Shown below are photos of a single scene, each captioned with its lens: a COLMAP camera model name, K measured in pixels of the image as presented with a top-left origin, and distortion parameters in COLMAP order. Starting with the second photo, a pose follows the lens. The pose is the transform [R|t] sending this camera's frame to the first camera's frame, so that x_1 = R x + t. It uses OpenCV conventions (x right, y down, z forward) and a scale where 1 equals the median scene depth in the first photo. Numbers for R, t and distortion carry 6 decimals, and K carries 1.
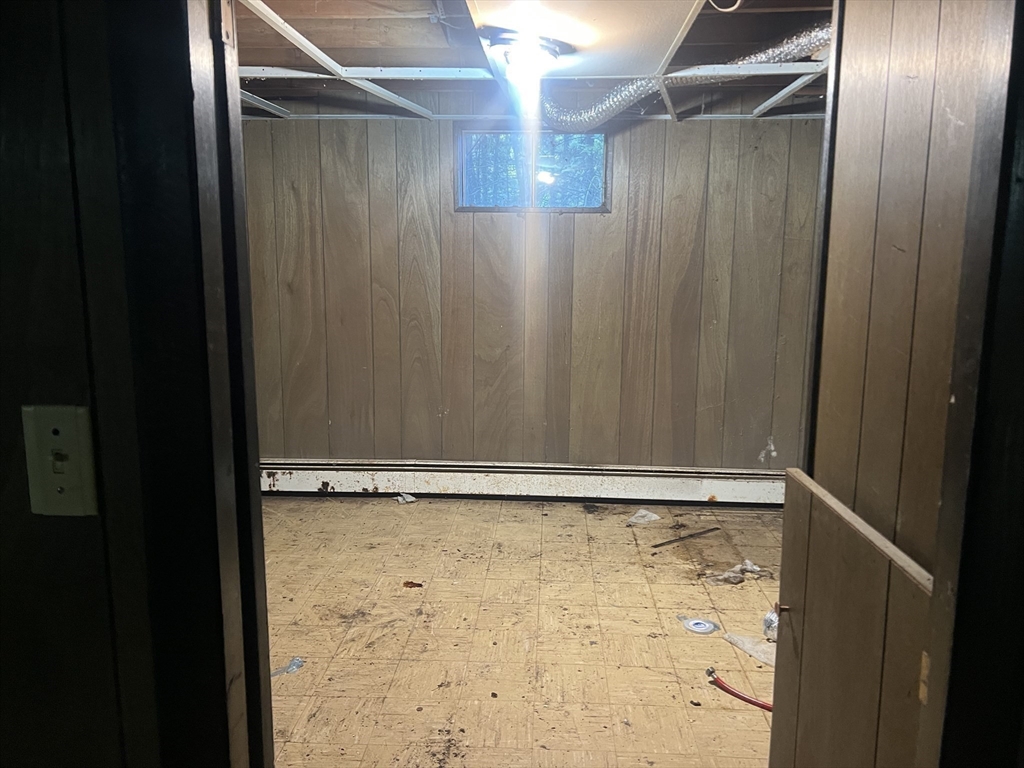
lens RADIAL K [[765.2, 0, 506.2], [0, 765.2, 379.2], [0, 0, 1]] dist [0.006966, -0.009423]
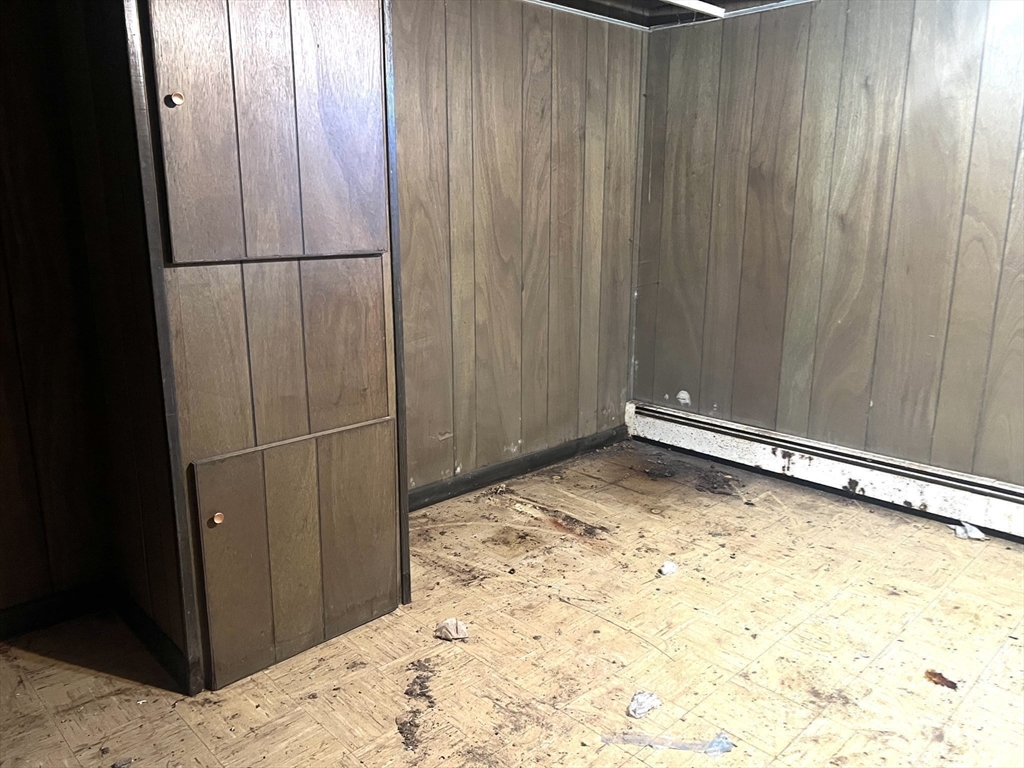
lens RADIAL K [[765.2, 0, 506.2], [0, 765.2, 379.2], [0, 0, 1]] dist [0.006966, -0.009423]
pose [[0.735294, 0.146455, -0.661735, -0.000895], [-0.102628, 0.989175, 0.104887, -0.009582], [0.669933, -0.009210, 0.742365, 0.209936]]
